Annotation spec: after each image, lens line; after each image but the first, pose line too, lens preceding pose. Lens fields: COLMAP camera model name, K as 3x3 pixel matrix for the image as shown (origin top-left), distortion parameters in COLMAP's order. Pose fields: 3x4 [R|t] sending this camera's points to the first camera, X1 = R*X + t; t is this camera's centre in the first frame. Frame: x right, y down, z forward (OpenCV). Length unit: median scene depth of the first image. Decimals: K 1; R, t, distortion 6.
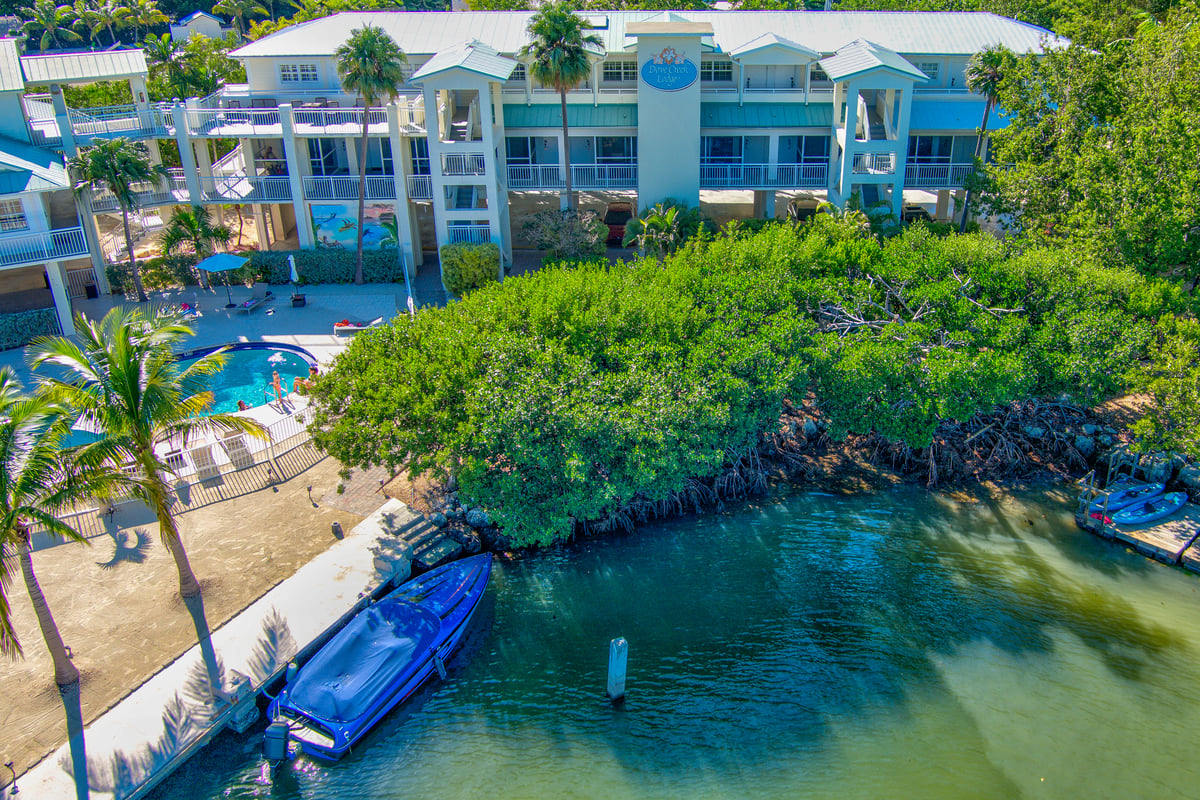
lens RADIAL K [[1305.8, 0, 600.0], [0, 1305.8, 400.0], [0, 0, 1]] dist [-0.025714, -0.019206]
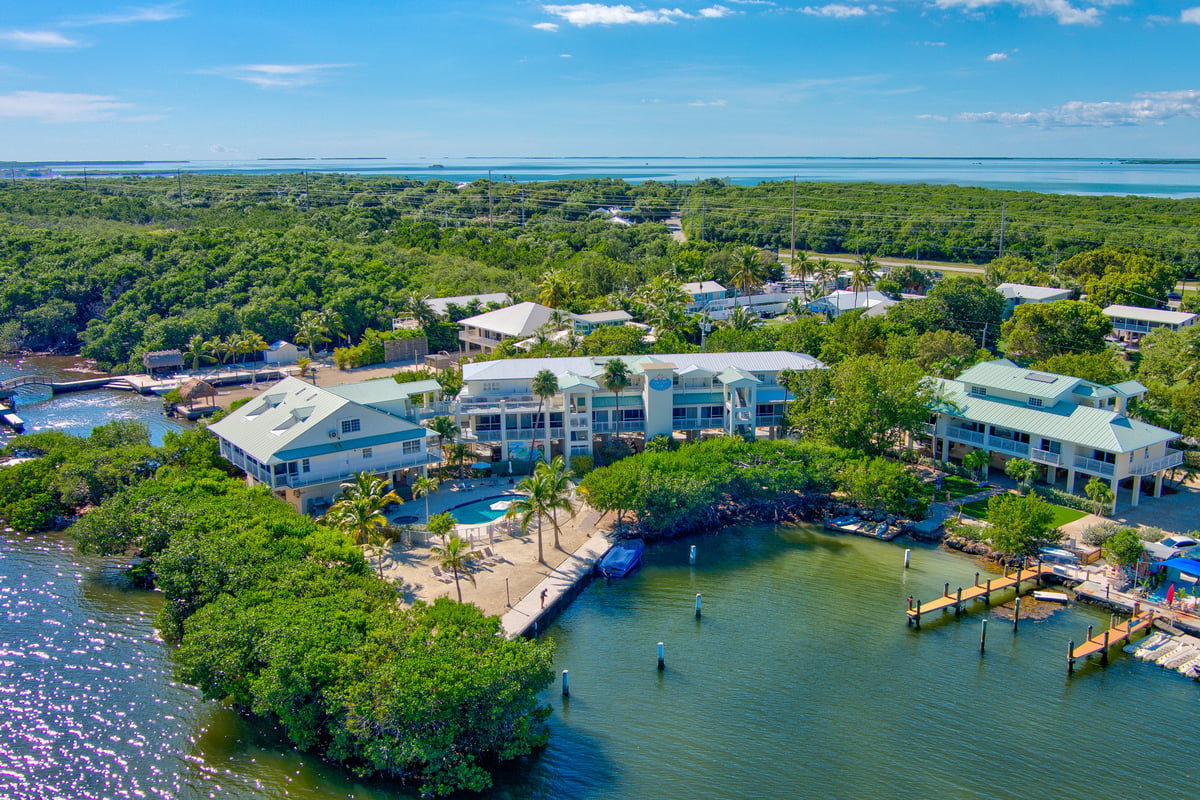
lens RADIAL K [[1305.8, 0, 600.0], [0, 1305.8, 400.0], [0, 0, 1]] dist [-0.025714, -0.019206]
pose [[0.991204, -0.031966, 0.128421, -0.374081], [0.058447, 0.976362, -0.208087, 0.286763], [-0.118733, 0.213763, 0.969643, -1.369436]]
